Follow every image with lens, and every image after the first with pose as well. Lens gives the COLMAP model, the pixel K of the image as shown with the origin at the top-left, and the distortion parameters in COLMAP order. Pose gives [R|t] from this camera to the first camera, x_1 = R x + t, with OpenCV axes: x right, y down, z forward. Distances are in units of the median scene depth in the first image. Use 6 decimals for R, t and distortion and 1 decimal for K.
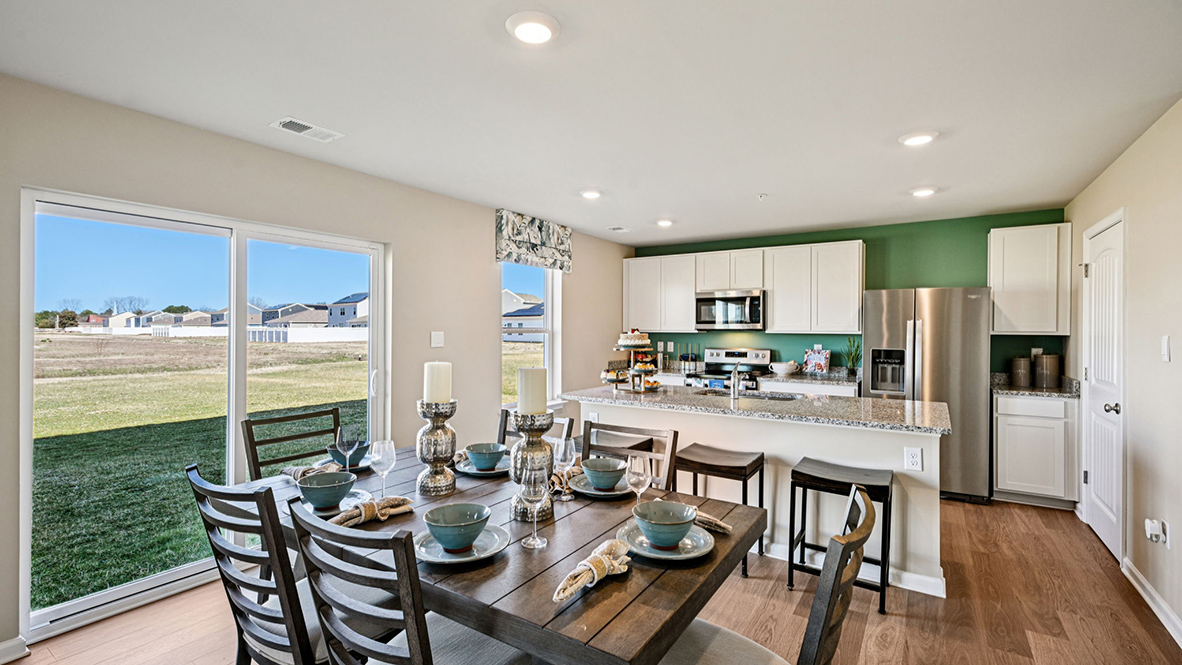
lens RADIAL K [[508.9, 0, 597.3], [0, 508.9, 331.4], [0, 0, 1]] dist [-0.002077, -0.000062]
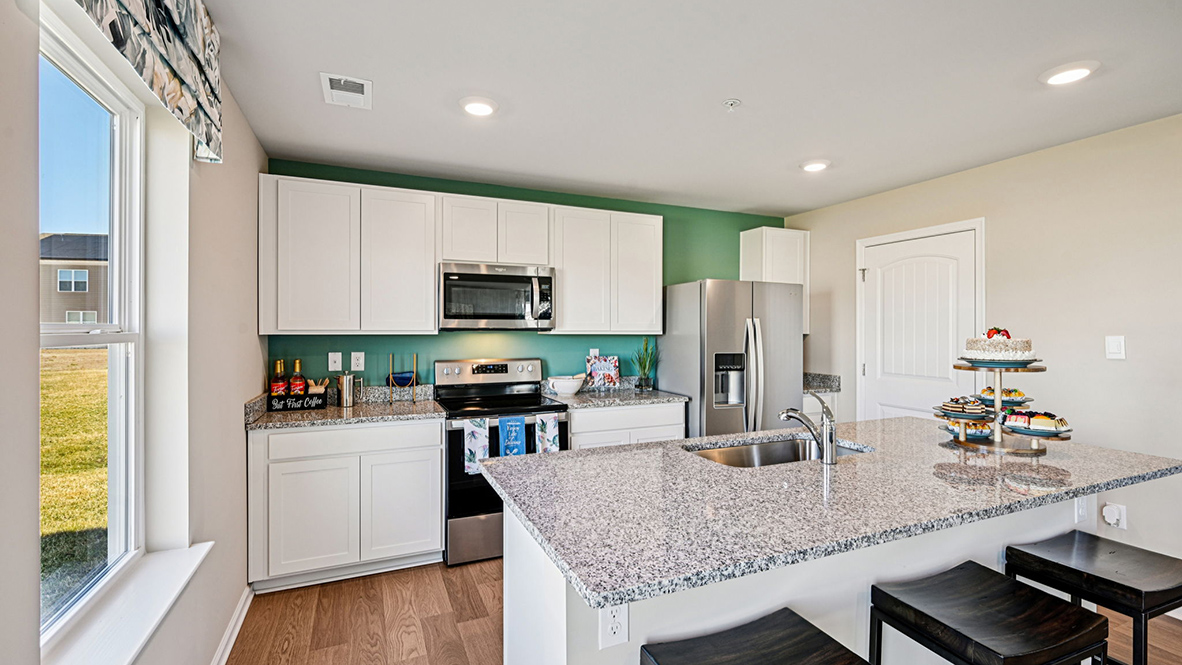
lens RADIAL K [[508.9, 0, 581.8], [0, 508.9, 328.8], [0, 0, 1]] dist [-0.002077, -0.000062]
pose [[0.569116, -0.002997, 0.822252, -0.201237], [0.003869, 0.999992, 0.000967, -0.004405], [-0.822248, 0.002631, 0.569123, 0.640902]]
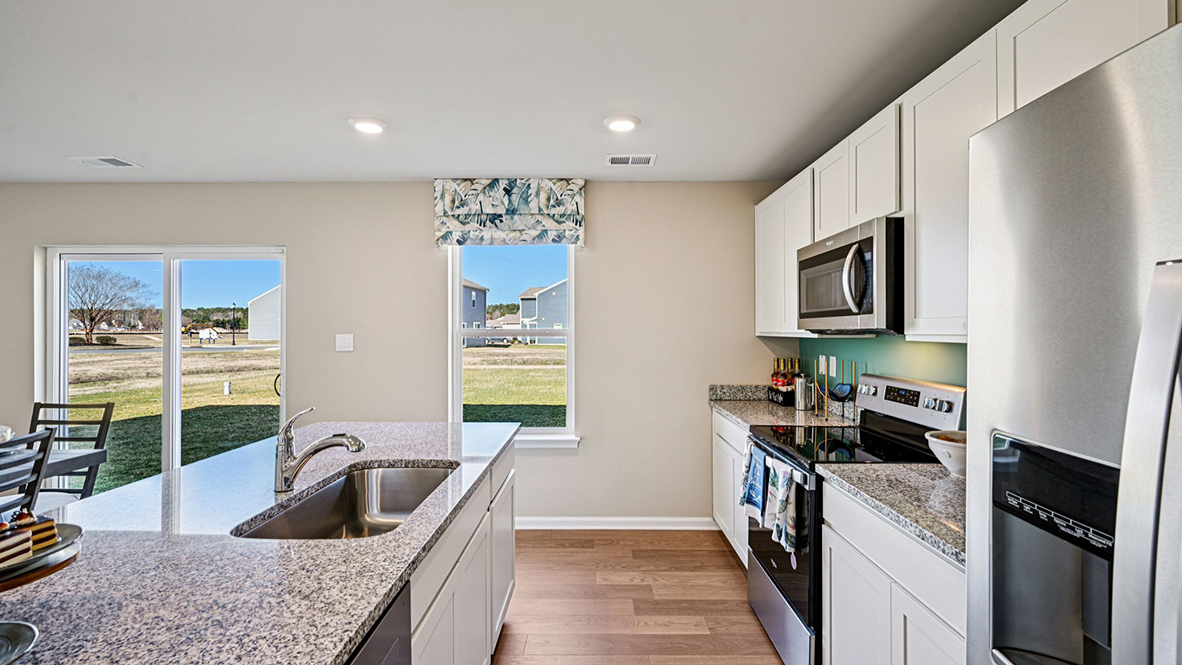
lens RADIAL K [[508.9, 0, 598.4], [0, 508.9, 332.0], [0, 0, 1]] dist [-0.002077, -0.000062]
pose [[0.545197, -0.004367, -0.838297, 0.539686], [-0.002713, 0.999972, -0.006974, 0.001186], [0.838304, 0.006077, 0.545170, 0.692550]]
